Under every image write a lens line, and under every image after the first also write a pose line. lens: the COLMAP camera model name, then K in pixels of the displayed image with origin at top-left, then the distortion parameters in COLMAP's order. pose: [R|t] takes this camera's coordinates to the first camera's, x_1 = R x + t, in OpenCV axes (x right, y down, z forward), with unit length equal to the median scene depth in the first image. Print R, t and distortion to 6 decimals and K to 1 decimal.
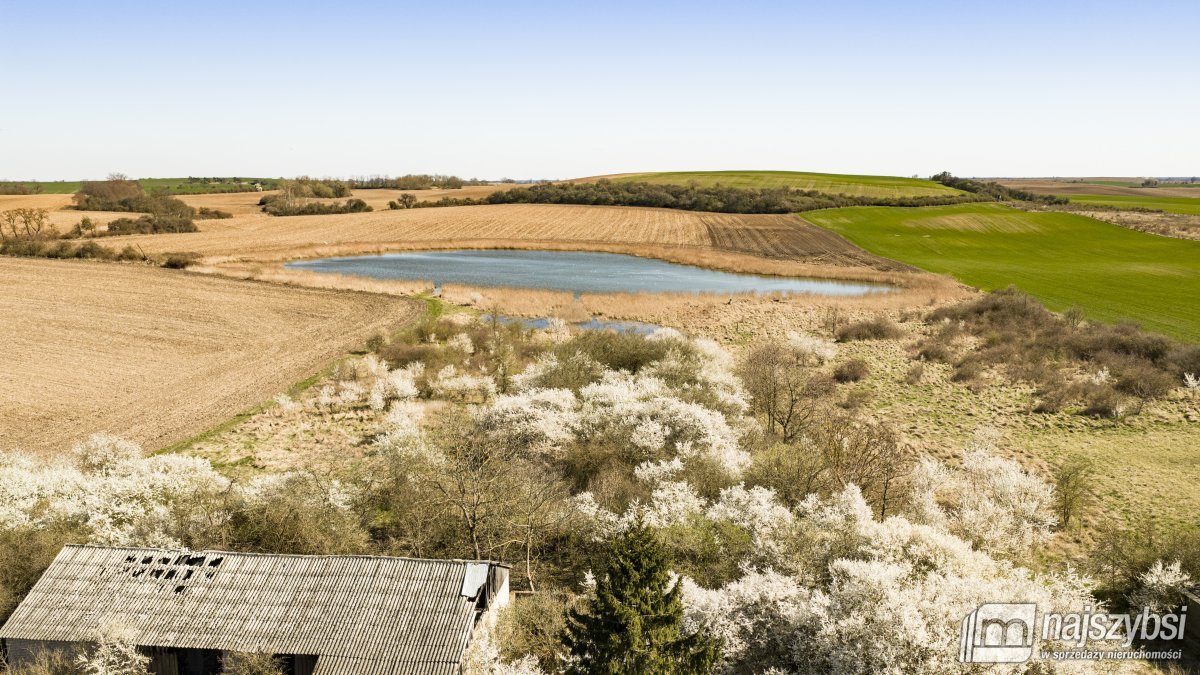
lens RADIAL K [[991.3, 0, 600.7], [0, 991.3, 340.2], [0, 0, 1]] dist [0.032233, -0.069899]
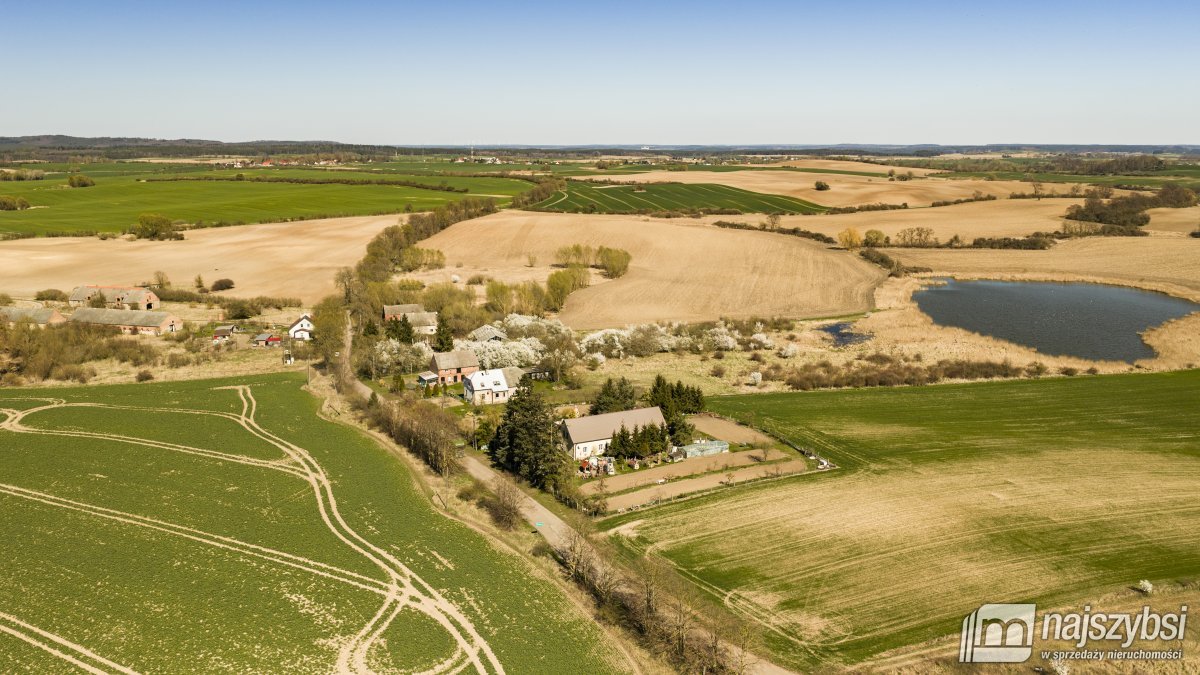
lens RADIAL K [[991.3, 0, 600.3], [0, 991.3, 336.4], [0, 0, 1]] dist [0.032233, -0.069899]
pose [[0.369740, 0.182761, -0.910983, 0.748562], [-0.151079, 0.979241, 0.135137, -0.094800], [0.916770, 0.087665, 0.389676, -0.119882]]
